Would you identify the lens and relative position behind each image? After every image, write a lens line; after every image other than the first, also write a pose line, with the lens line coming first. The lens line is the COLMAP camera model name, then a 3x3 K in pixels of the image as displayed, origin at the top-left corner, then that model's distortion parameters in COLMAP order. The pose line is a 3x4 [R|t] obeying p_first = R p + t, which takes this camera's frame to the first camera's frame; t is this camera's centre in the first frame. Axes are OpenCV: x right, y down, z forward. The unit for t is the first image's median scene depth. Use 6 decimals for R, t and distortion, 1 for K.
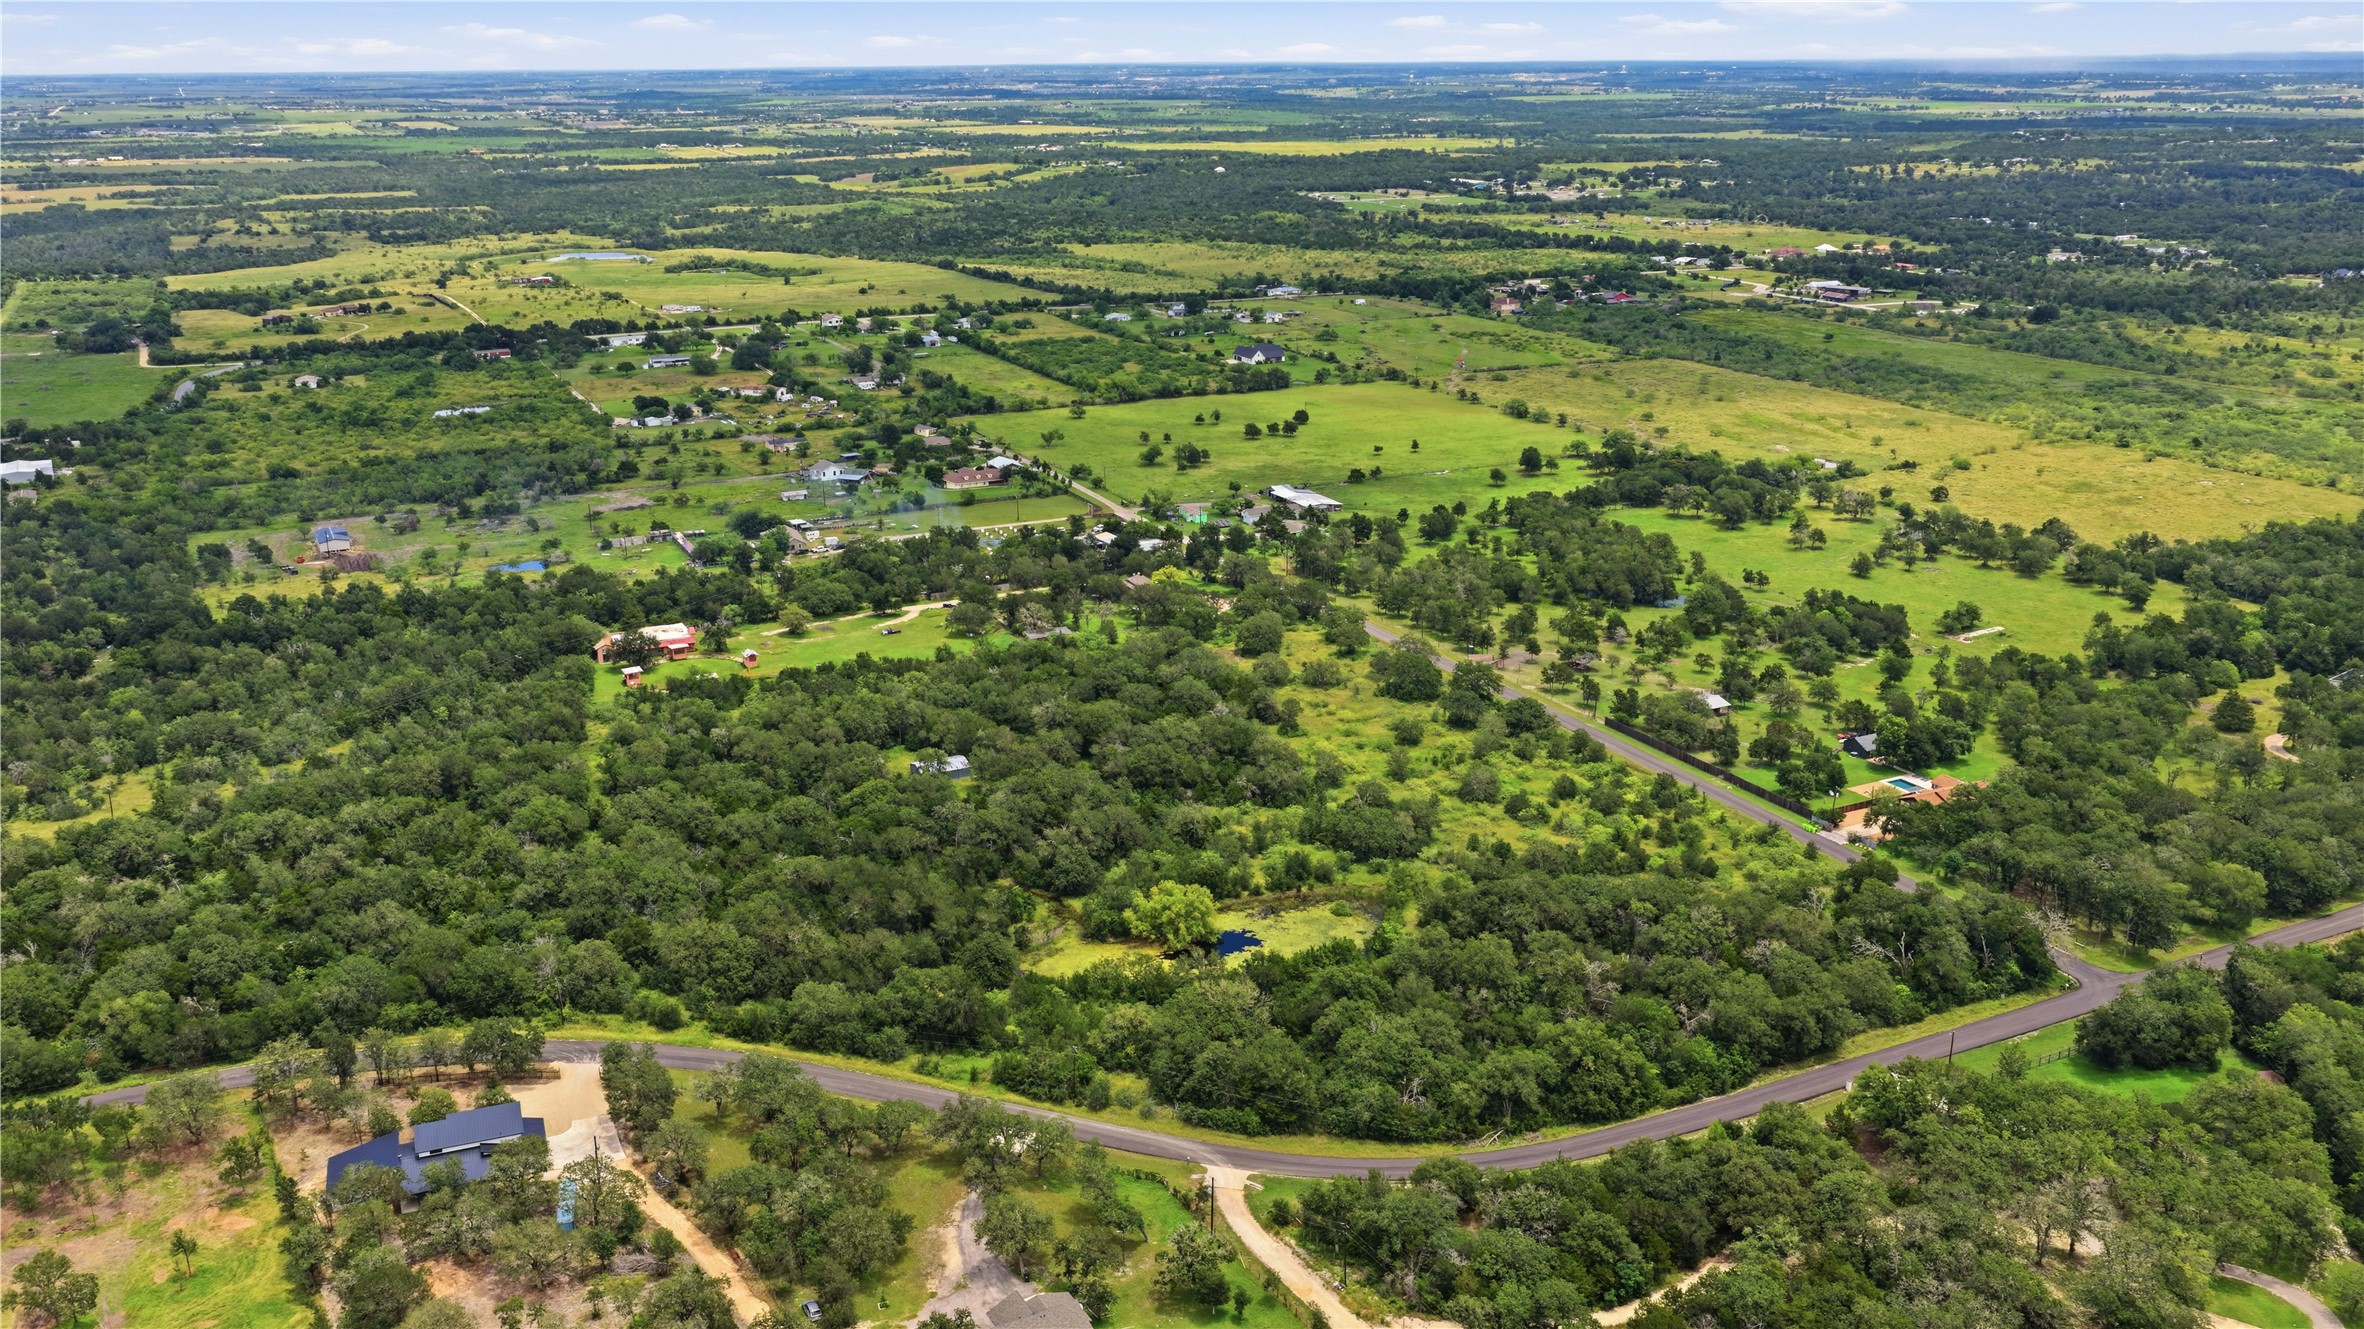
lens RADIAL K [[1965.6, 0, 1185.1], [0, 1965.6, 663.7], [0, 0, 1]] dist [-0.009285, 0.031774]
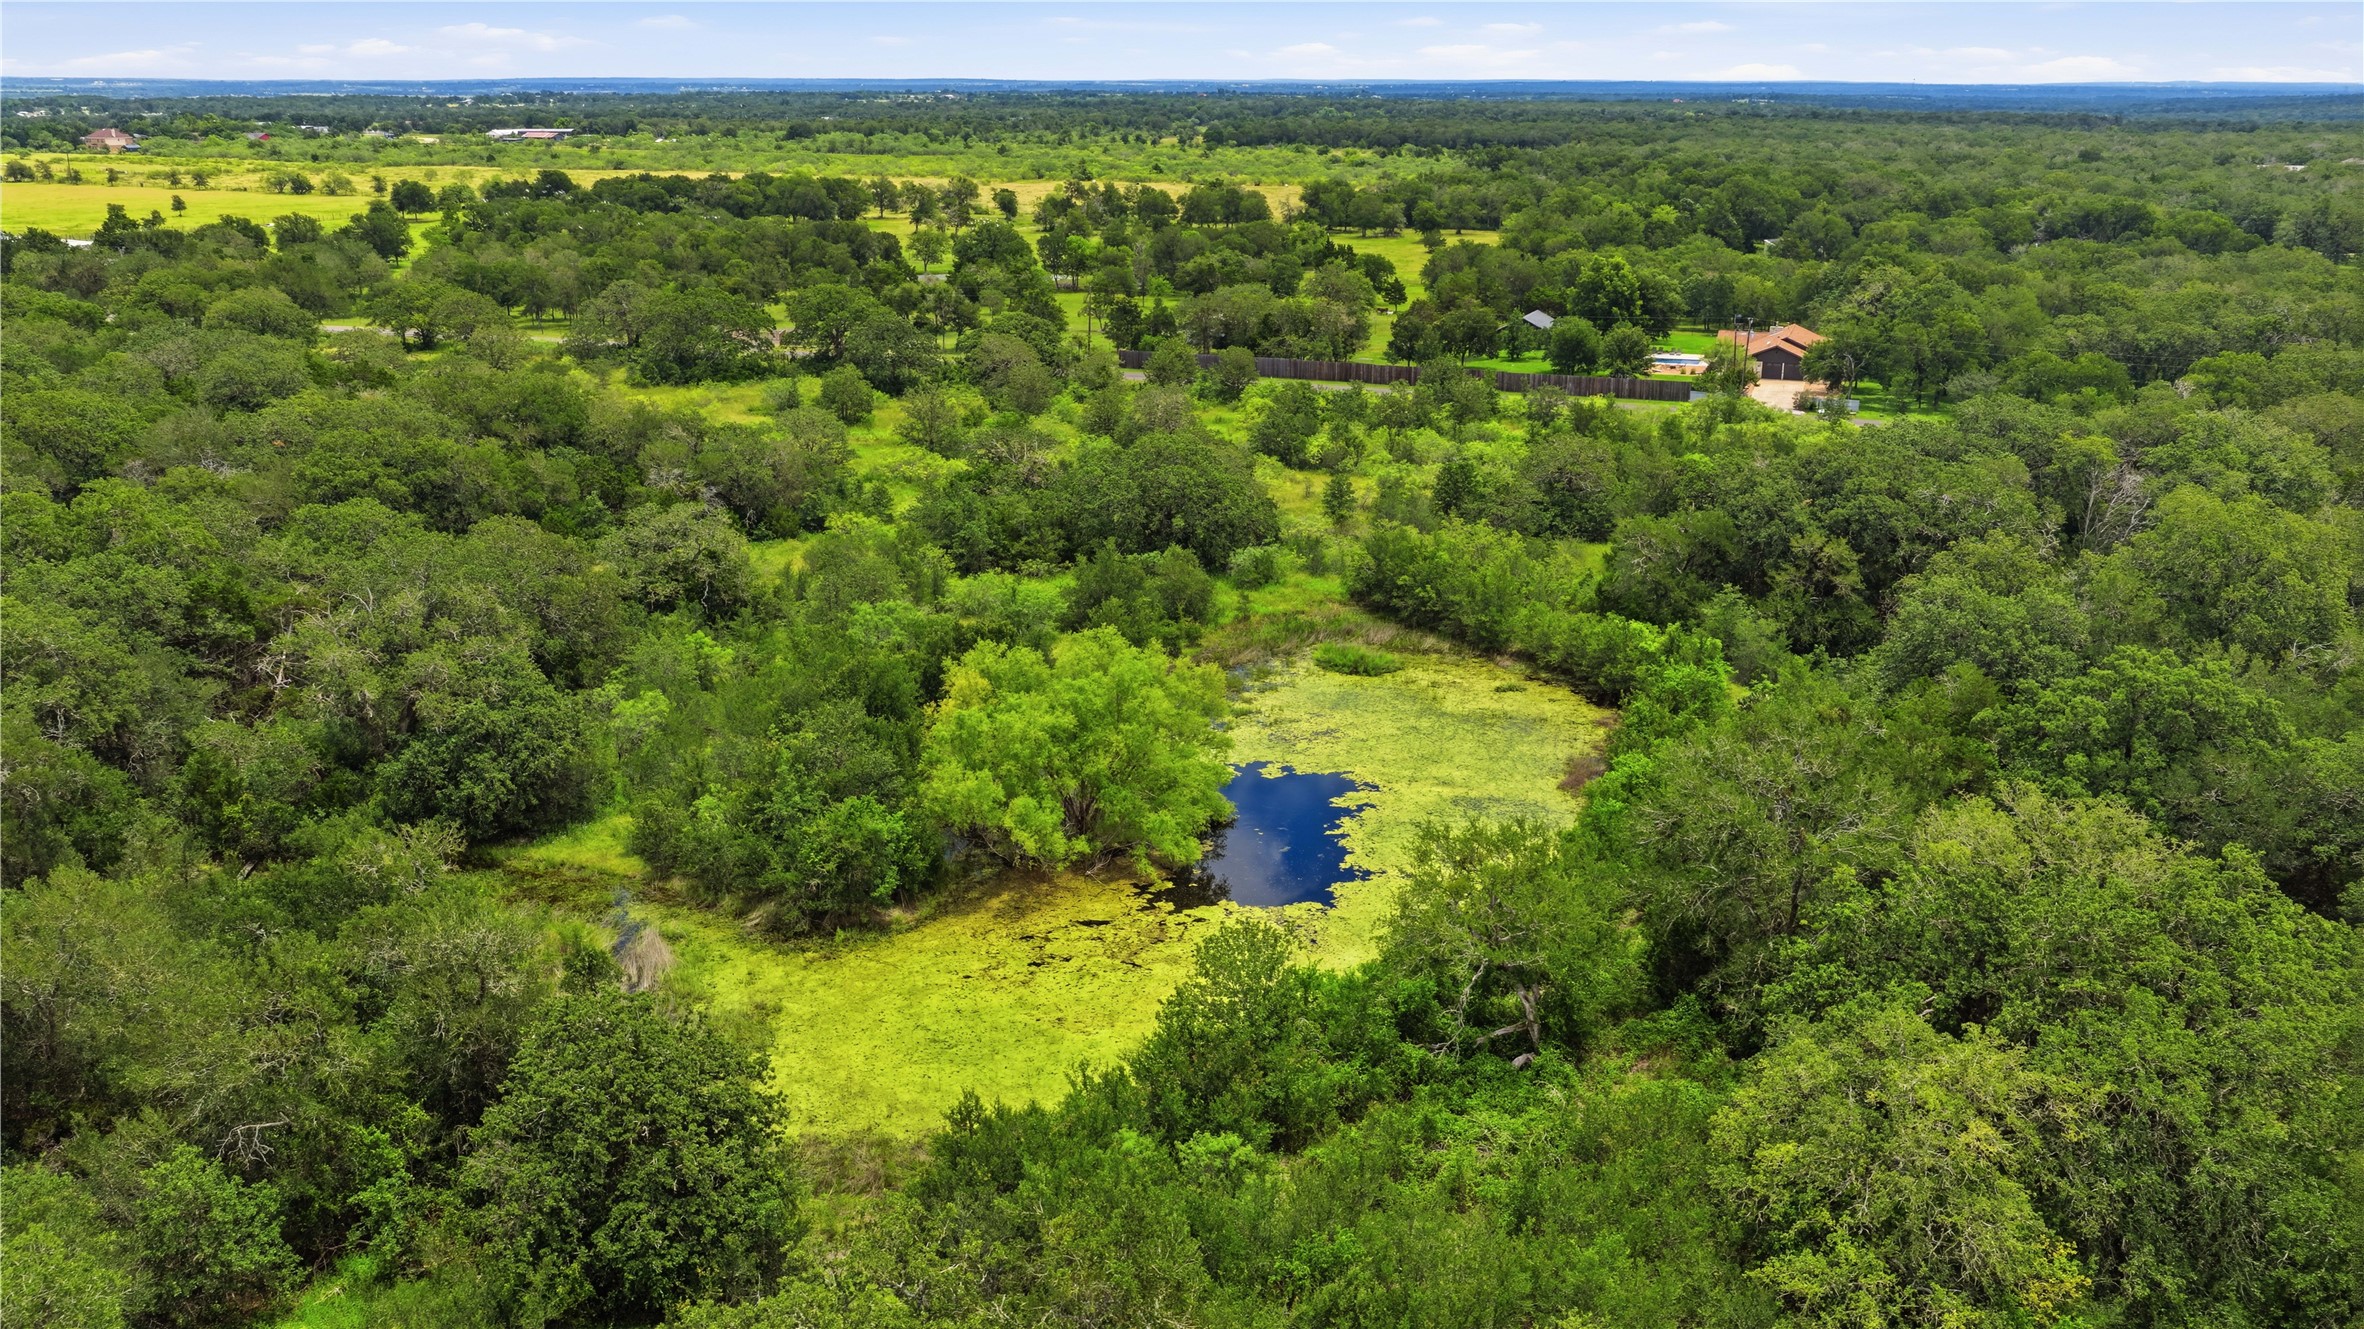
lens RADIAL K [[1965.6, 0, 1185.1], [0, 1965.6, 663.7], [0, 0, 1]] dist [-0.009285, 0.031774]
pose [[0.731331, -0.188382, 0.655490, -0.086831], [0.197713, 0.978386, 0.060591, 0.055356], [-0.652736, 0.085287, 0.752770, 0.426426]]
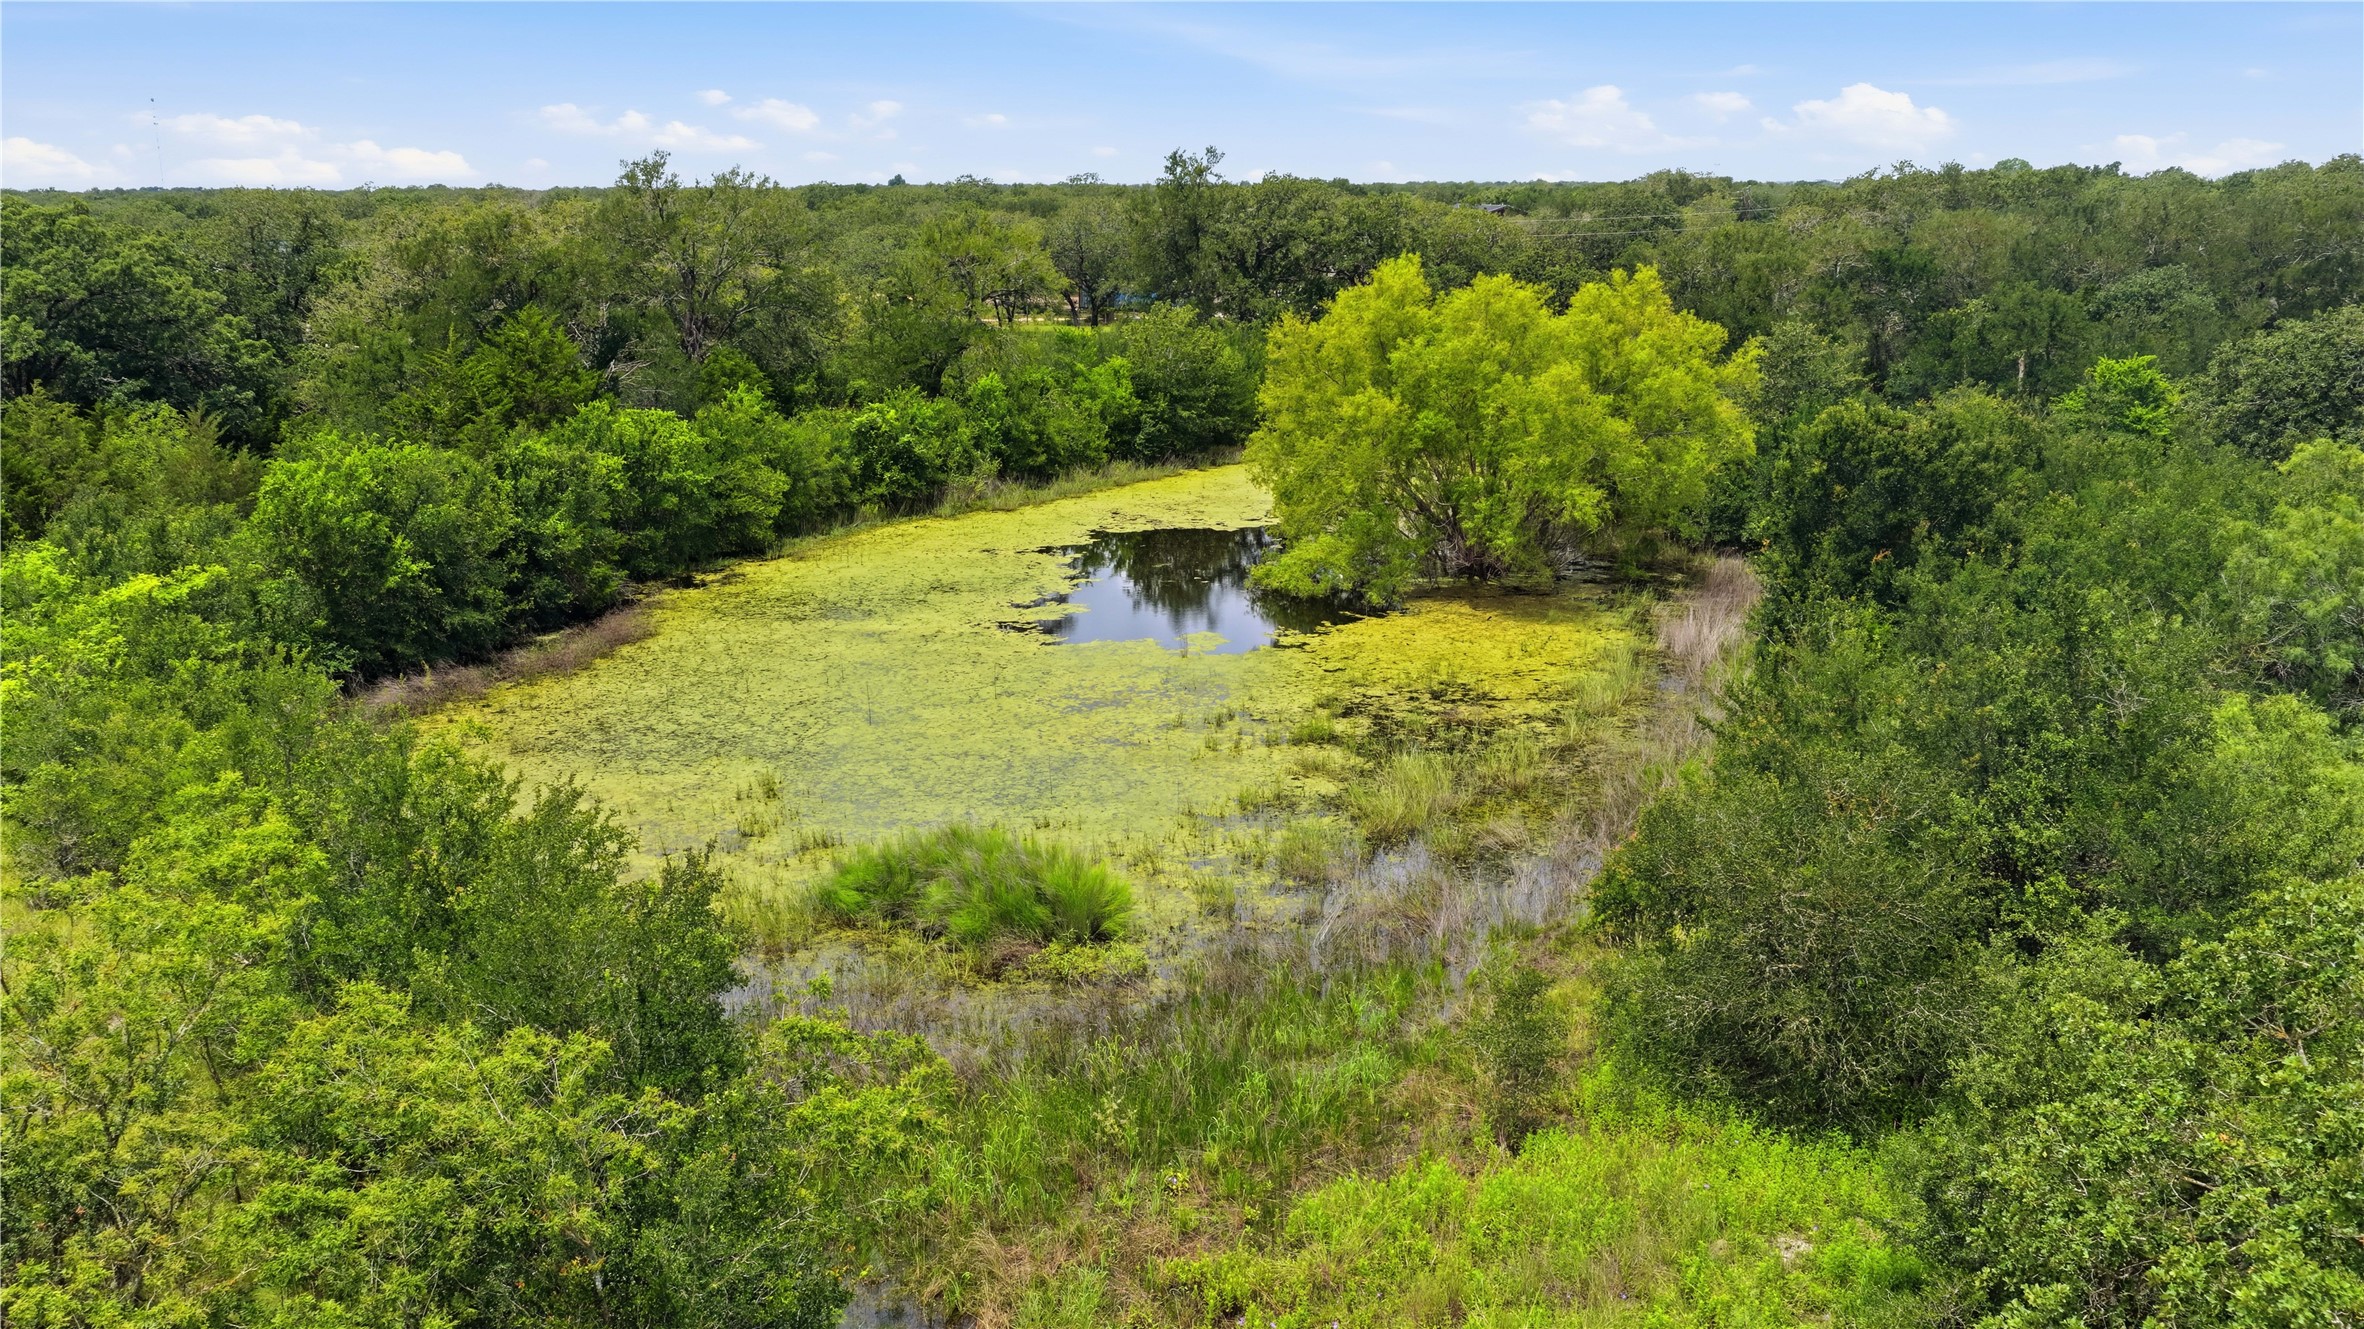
lens RADIAL K [[1965.6, 0, 1185.1], [0, 1965.6, 663.7], [0, 0, 1]] dist [-0.009285, 0.031774]
pose [[-0.657361, 0.186681, -0.730087, 0.075129], [-0.218151, 0.880204, 0.421486, 0.042409], [0.721309, 0.436338, -0.537887, 0.580545]]
